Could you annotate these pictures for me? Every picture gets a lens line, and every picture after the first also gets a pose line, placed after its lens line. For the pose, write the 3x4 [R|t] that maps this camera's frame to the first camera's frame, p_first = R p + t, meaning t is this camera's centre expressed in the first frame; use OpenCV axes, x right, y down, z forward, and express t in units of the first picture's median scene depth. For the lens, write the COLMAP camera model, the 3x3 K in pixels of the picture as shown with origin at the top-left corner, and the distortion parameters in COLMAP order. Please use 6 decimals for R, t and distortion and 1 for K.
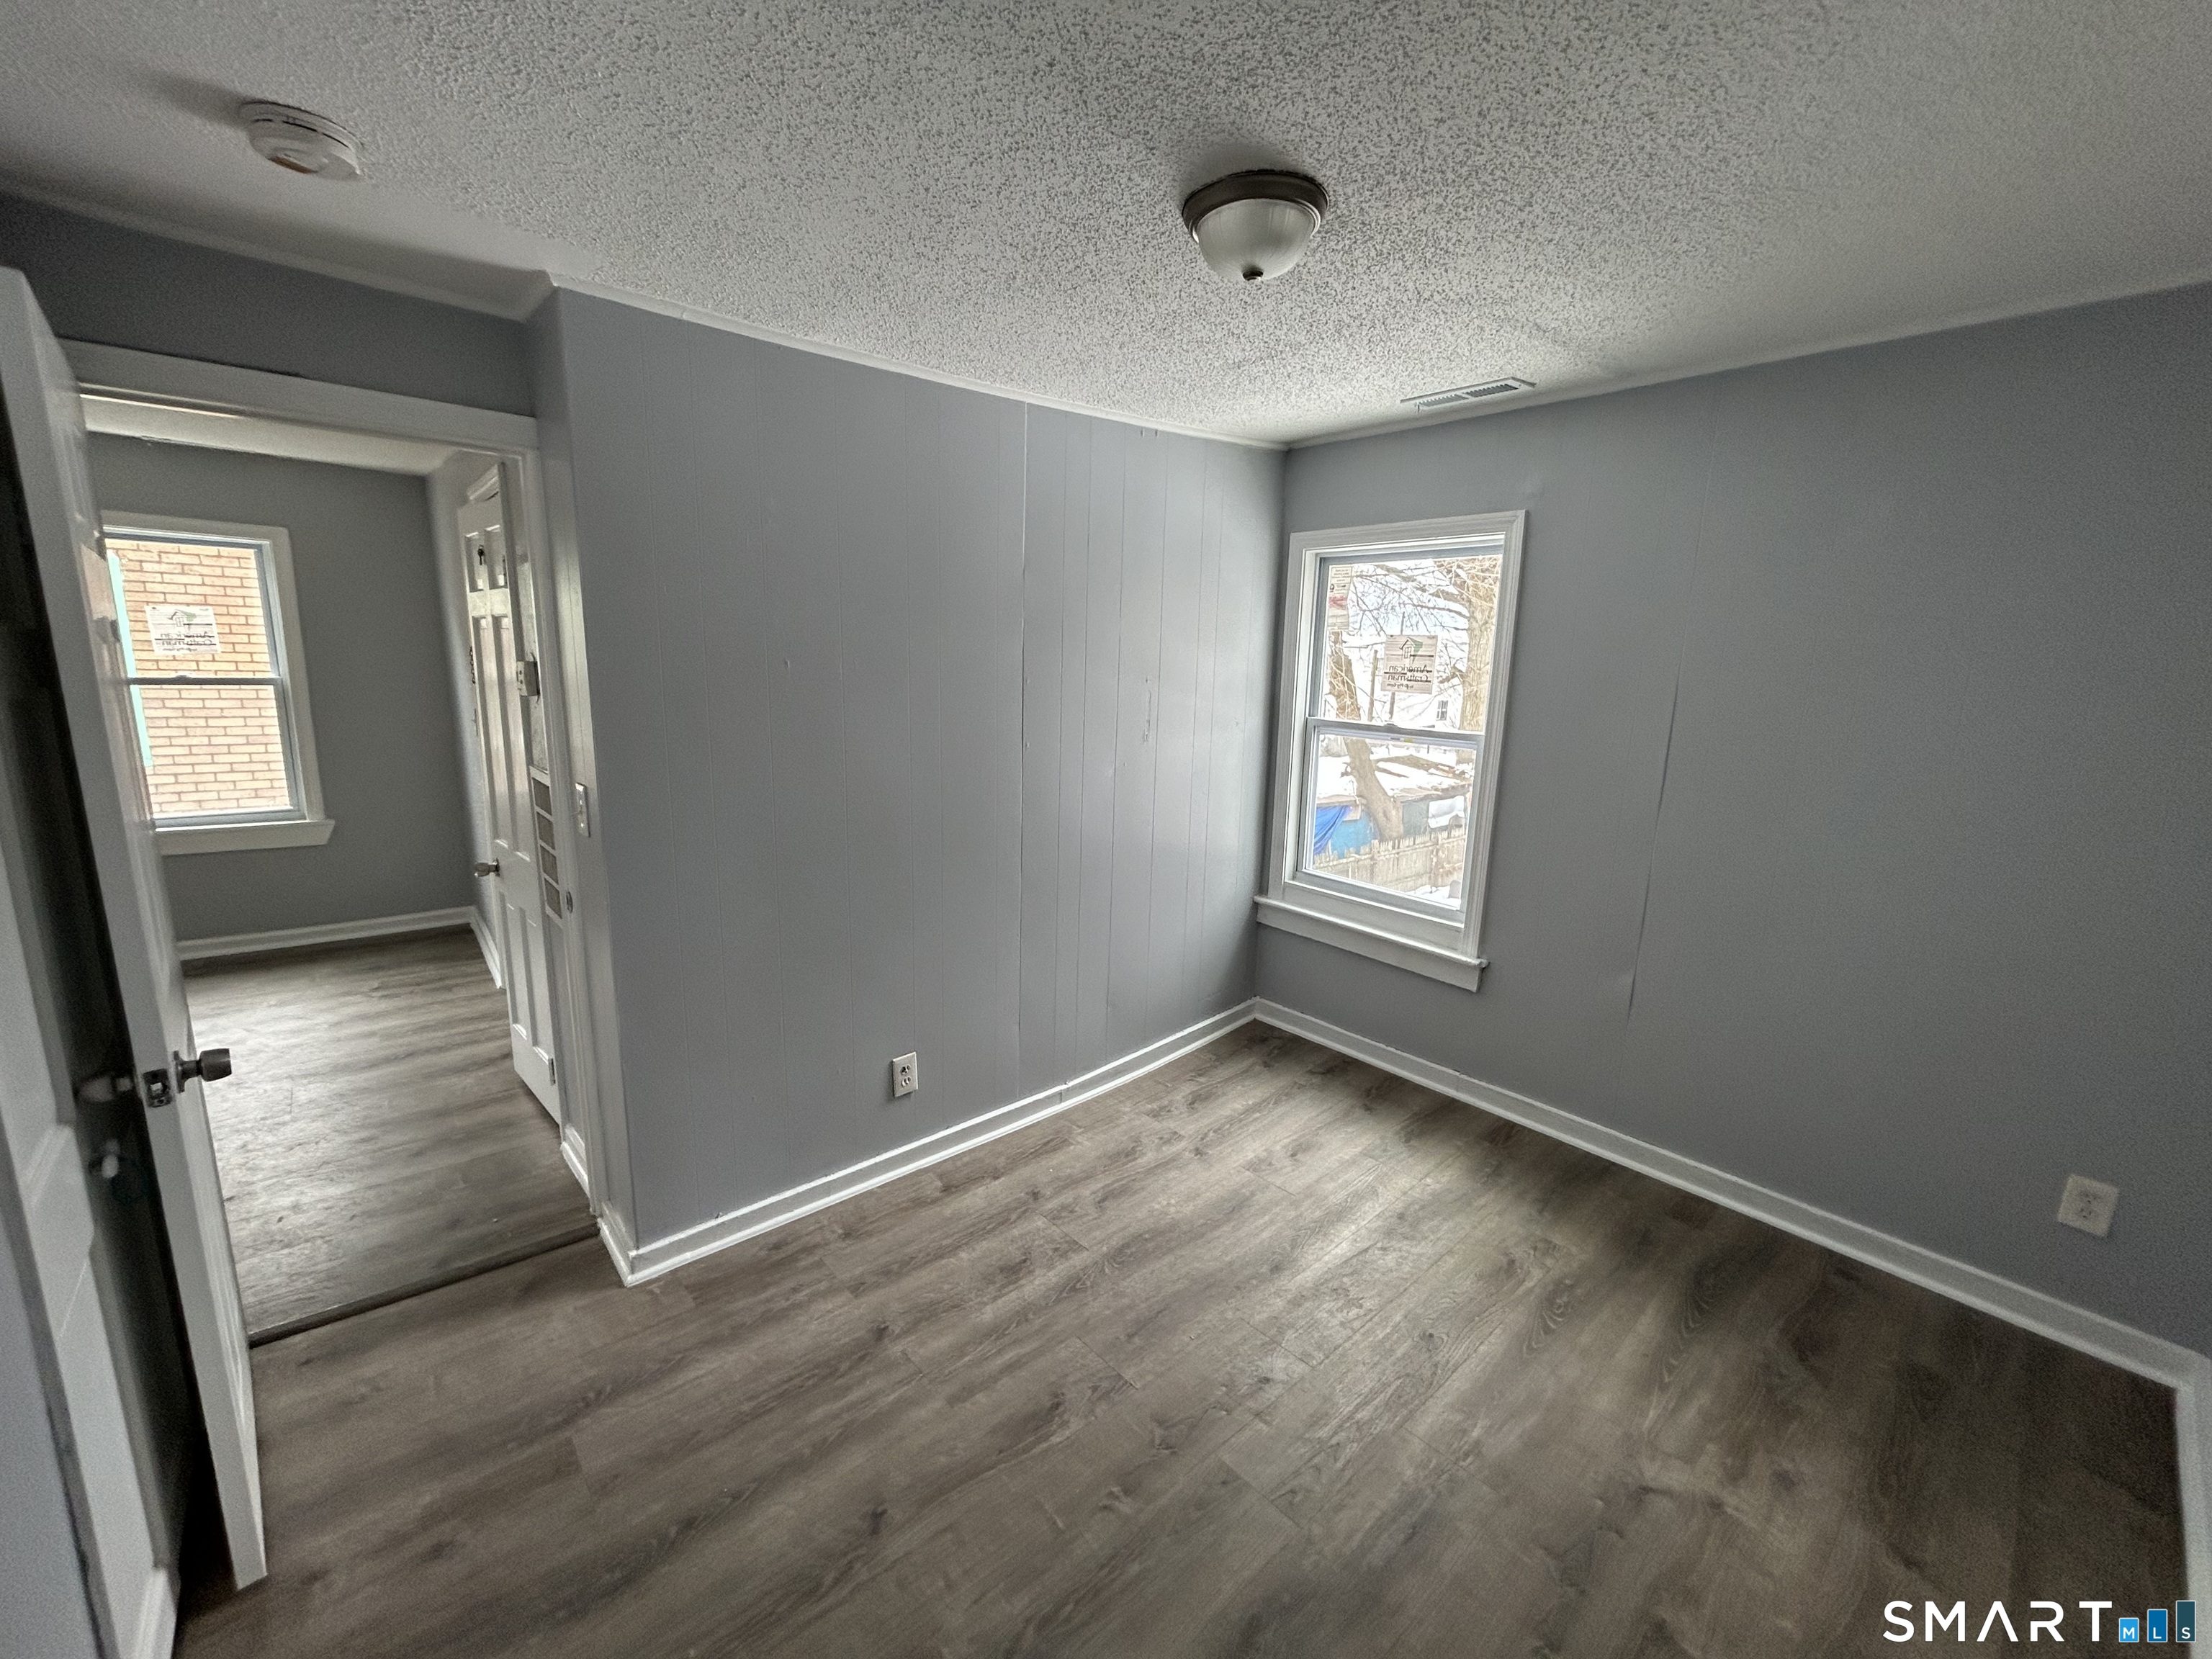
lens RADIAL K [[898.0, 0, 1095.0], [0, 898.0, 830.3], [0, 0, 1]] dist [-0.003128, 0.003362]
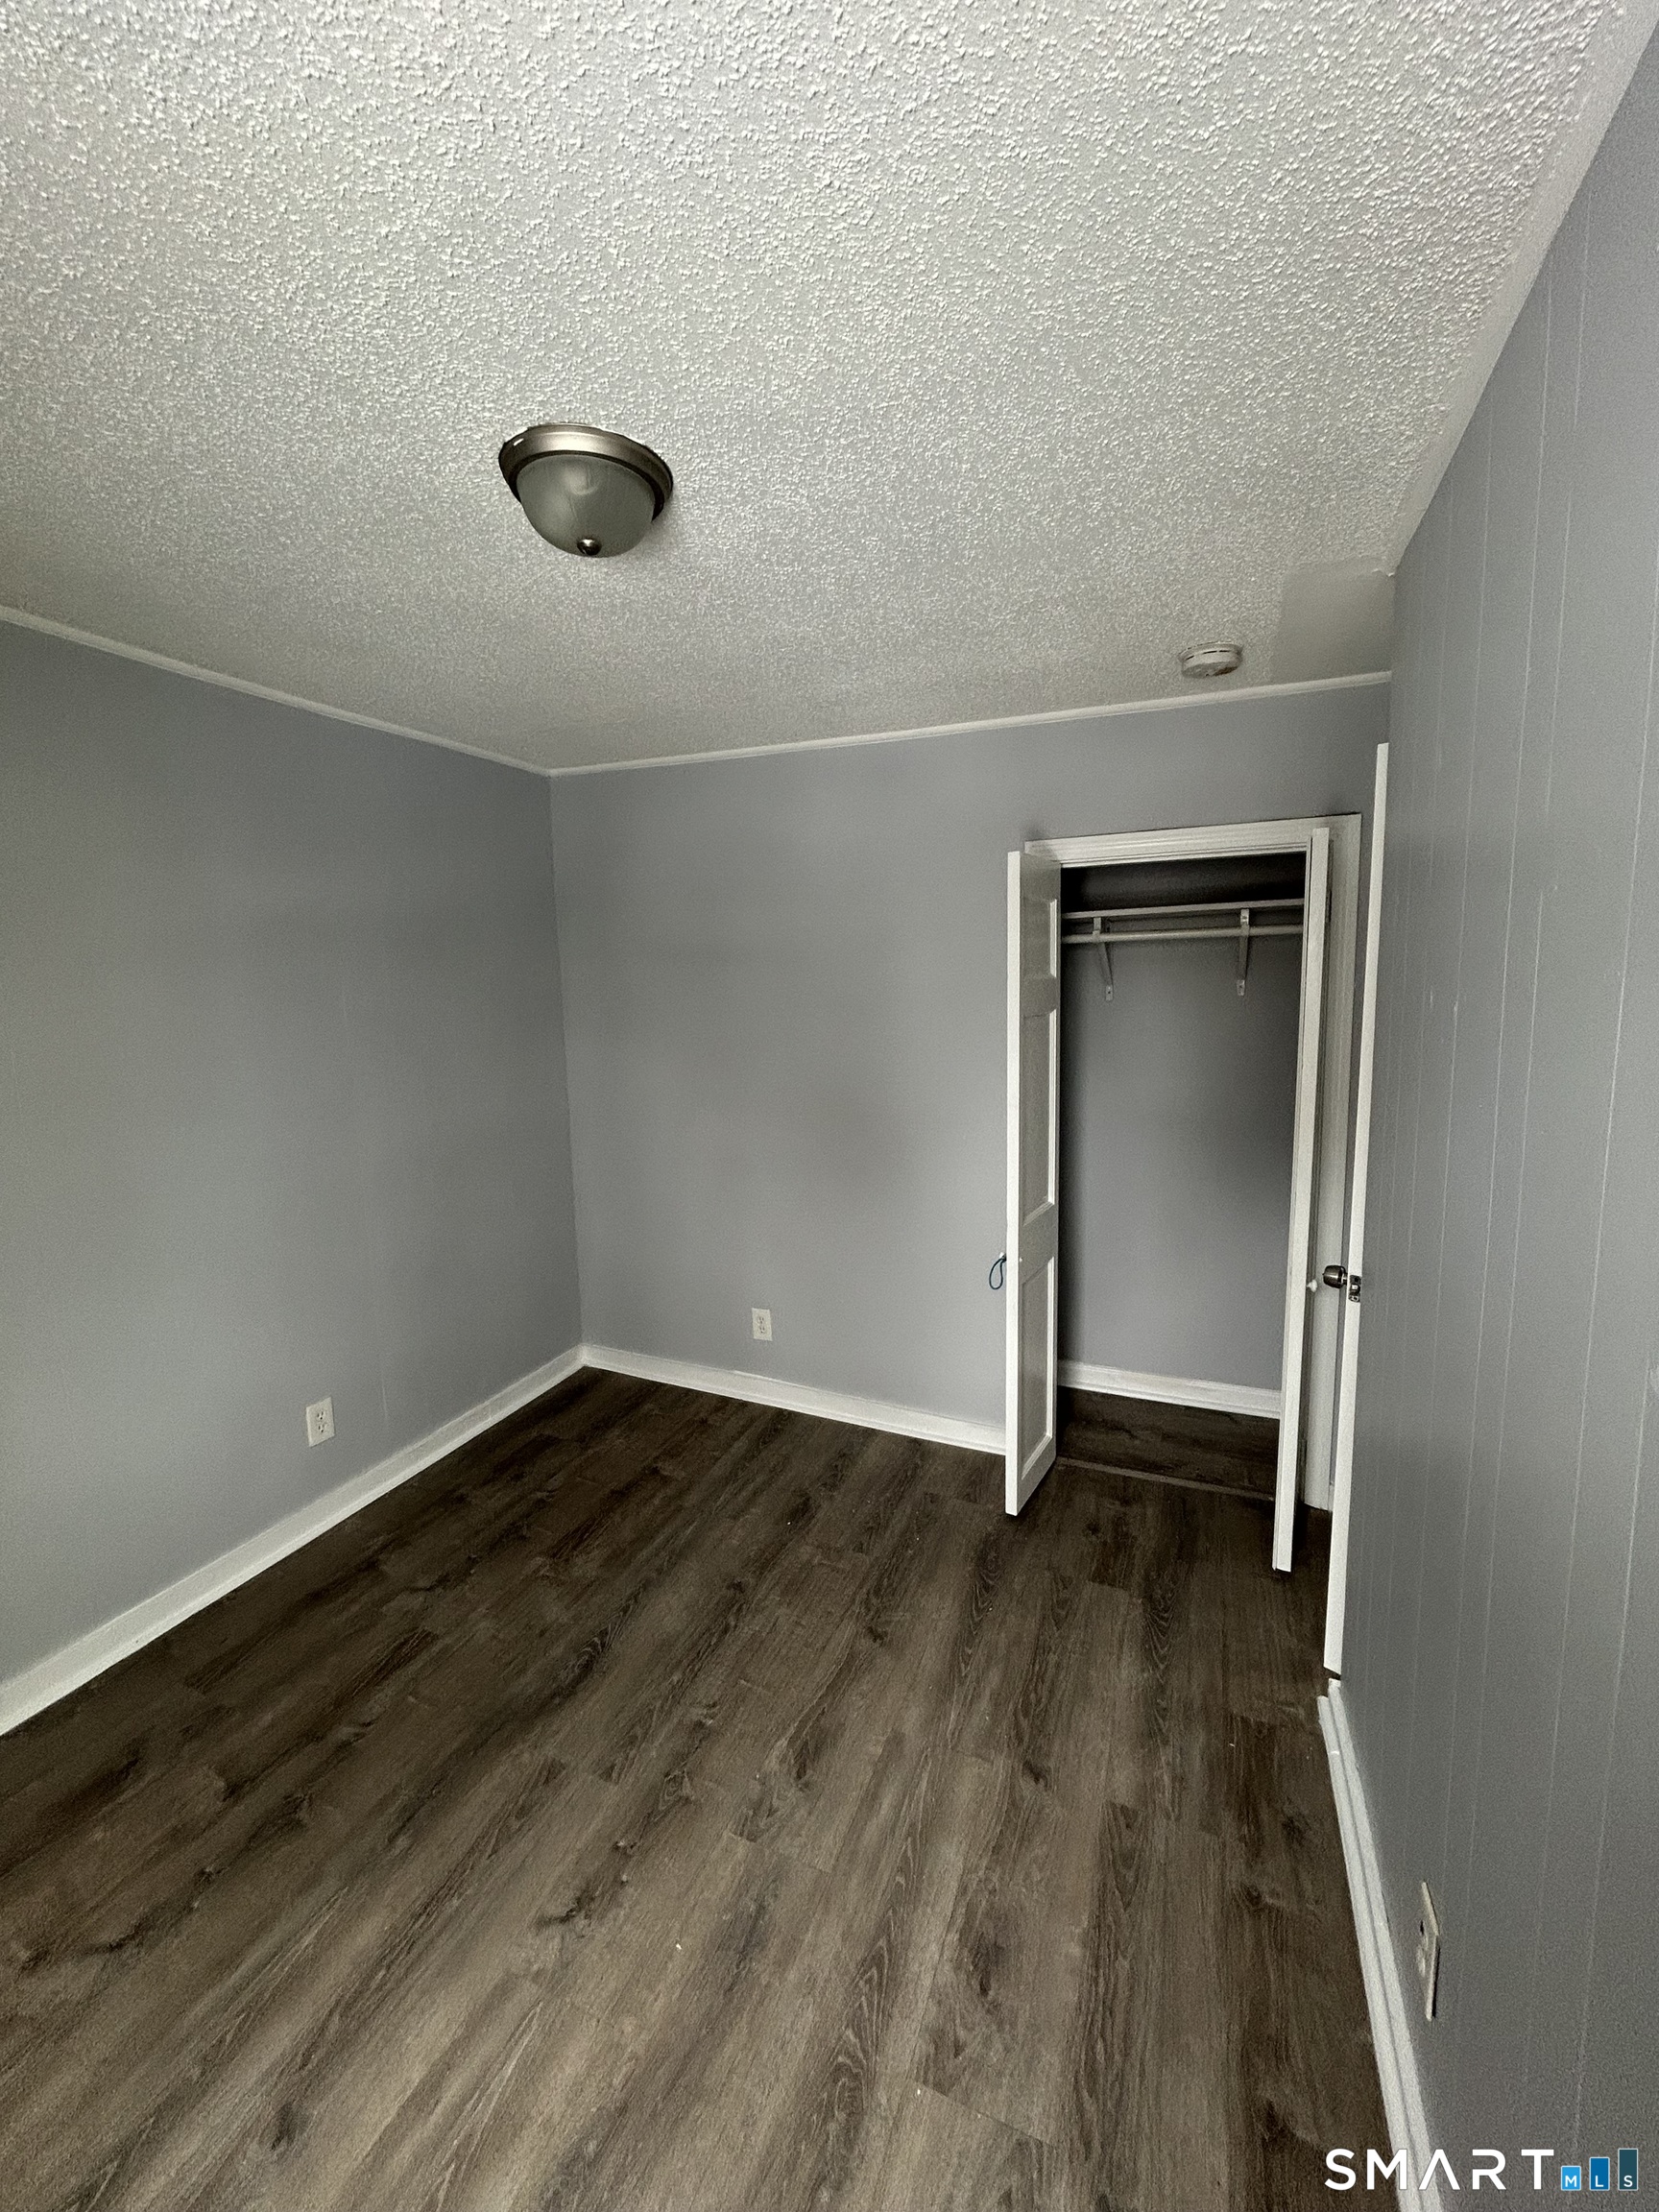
lens RADIAL K [[898.0, 0, 819.9], [0, 898.0, 1097.9], [0, 0, 1]] dist [-0.003128, 0.003362]
pose [[-0.901638, 0.051288, -0.429440, 0.266584], [-0.084954, 0.952596, 0.292135, -0.268396], [0.424066, 0.299883, -0.854540, 1.400420]]
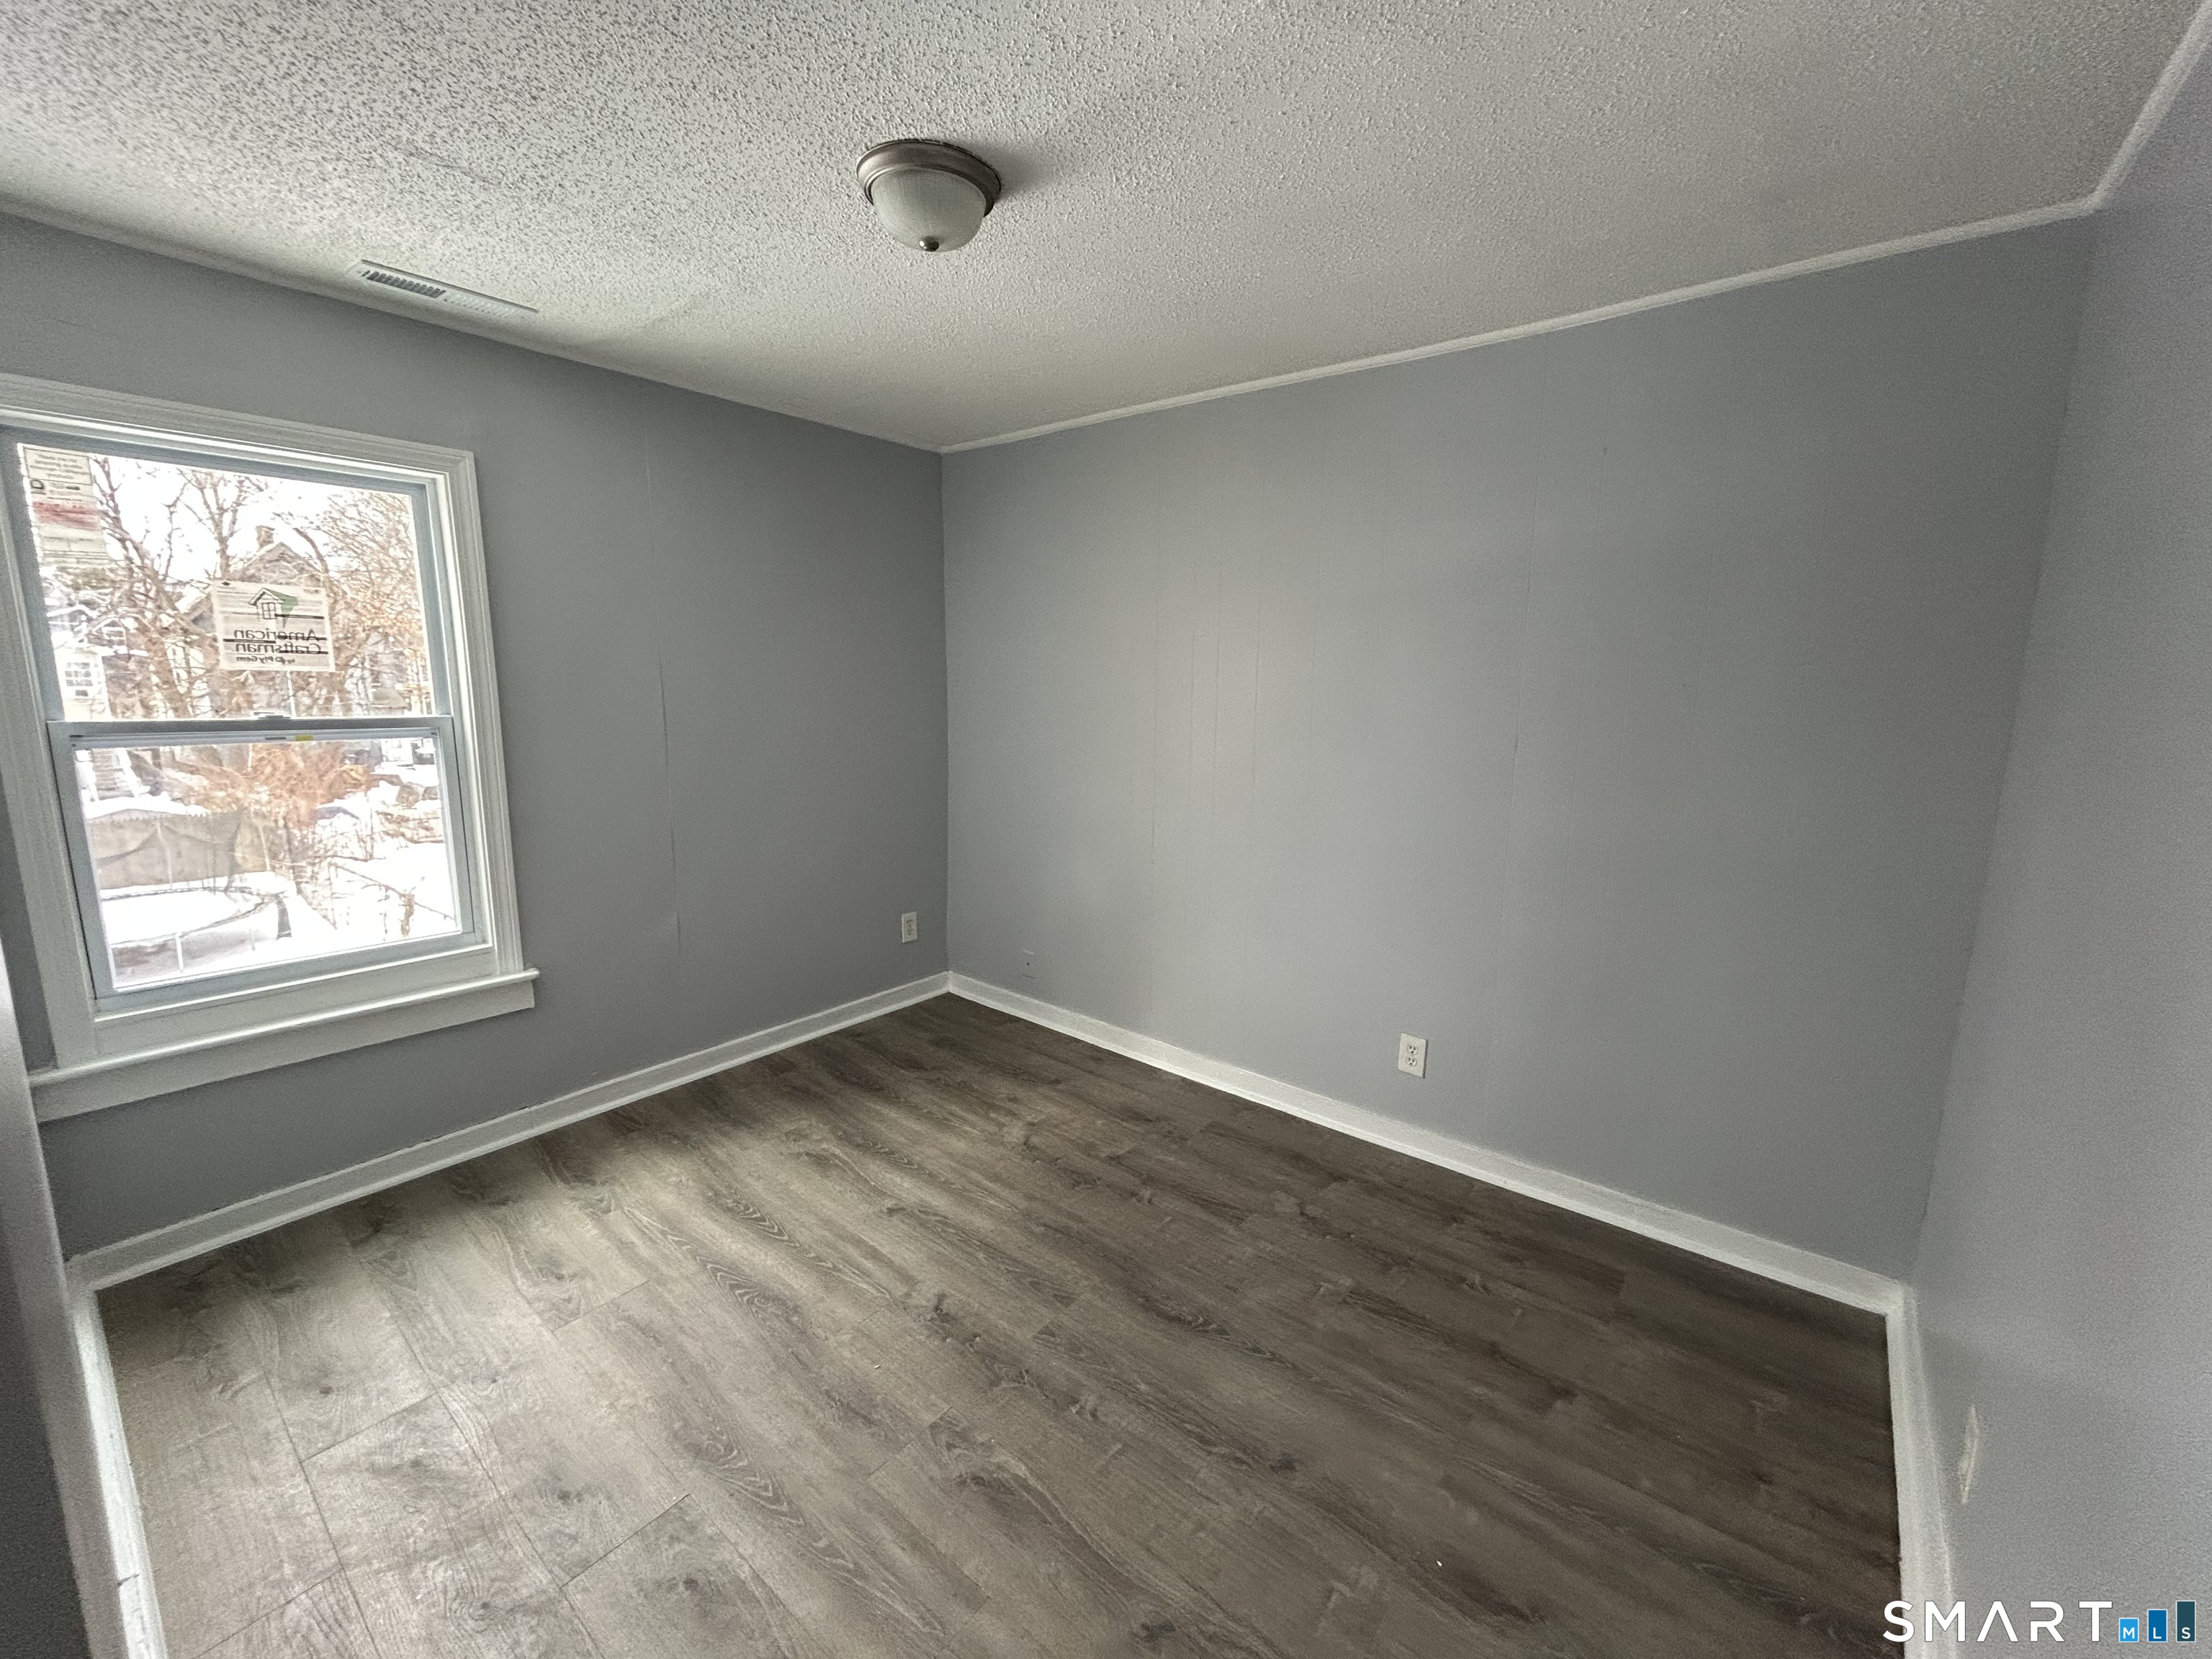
lens RADIAL K [[898.0, 0, 1112.3], [0, 898.0, 826.6], [0, 0, 1]] dist [-0.003128, 0.003362]
pose [[-0.182637, -0.193635, 0.963924, -0.687165], [0.175456, 0.958257, 0.225740, -0.122535], [-0.967398, 0.210355, -0.141039, 0.756657]]
